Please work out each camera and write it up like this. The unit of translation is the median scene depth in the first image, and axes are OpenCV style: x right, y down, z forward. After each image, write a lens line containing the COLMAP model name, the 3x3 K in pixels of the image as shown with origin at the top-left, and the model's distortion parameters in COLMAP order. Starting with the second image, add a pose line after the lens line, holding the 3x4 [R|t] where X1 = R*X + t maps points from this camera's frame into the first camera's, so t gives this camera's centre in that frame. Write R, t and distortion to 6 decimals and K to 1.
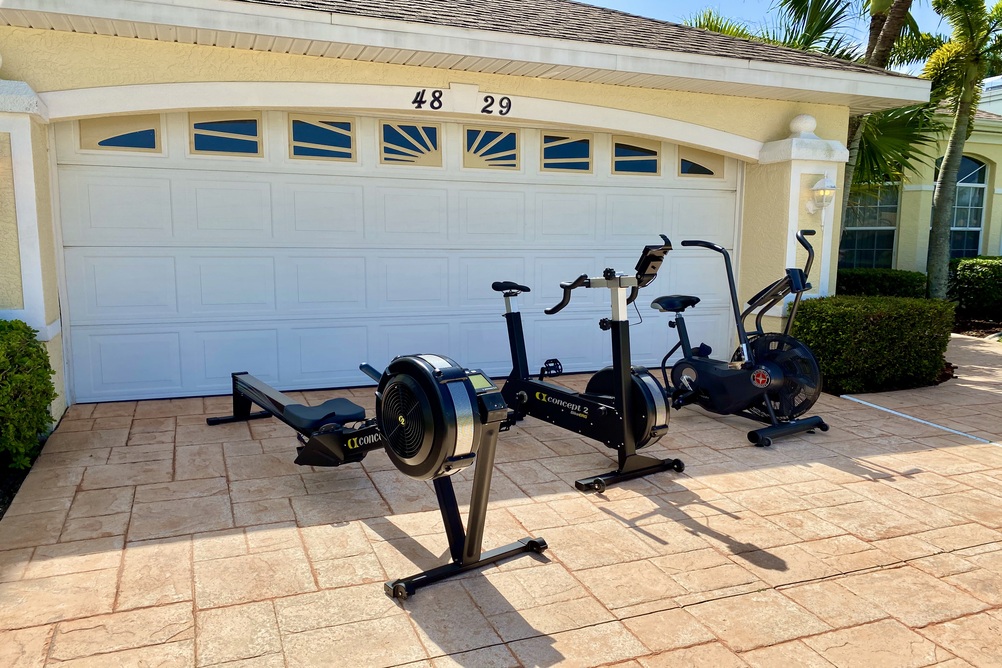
lens RADIAL K [[766.6, 0, 501.9], [0, 766.6, 339.2], [0, 0, 1]] dist [-0.006863, -0.010967]
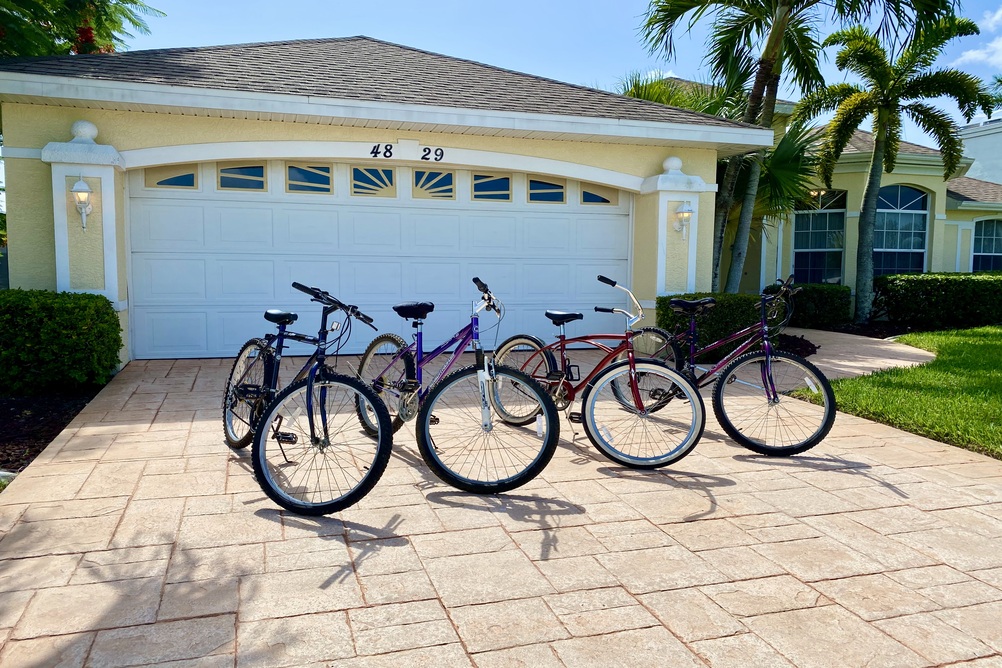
lens RADIAL K [[766.6, 0, 499.0], [0, 766.6, 326.4], [0, 0, 1]] dist [-0.006863, -0.010967]
pose [[0.997067, 0.007247, -0.076187, 0.222533], [-0.011544, 0.998357, -0.056117, 0.086692], [0.075656, 0.056832, 0.995513, -0.368556]]
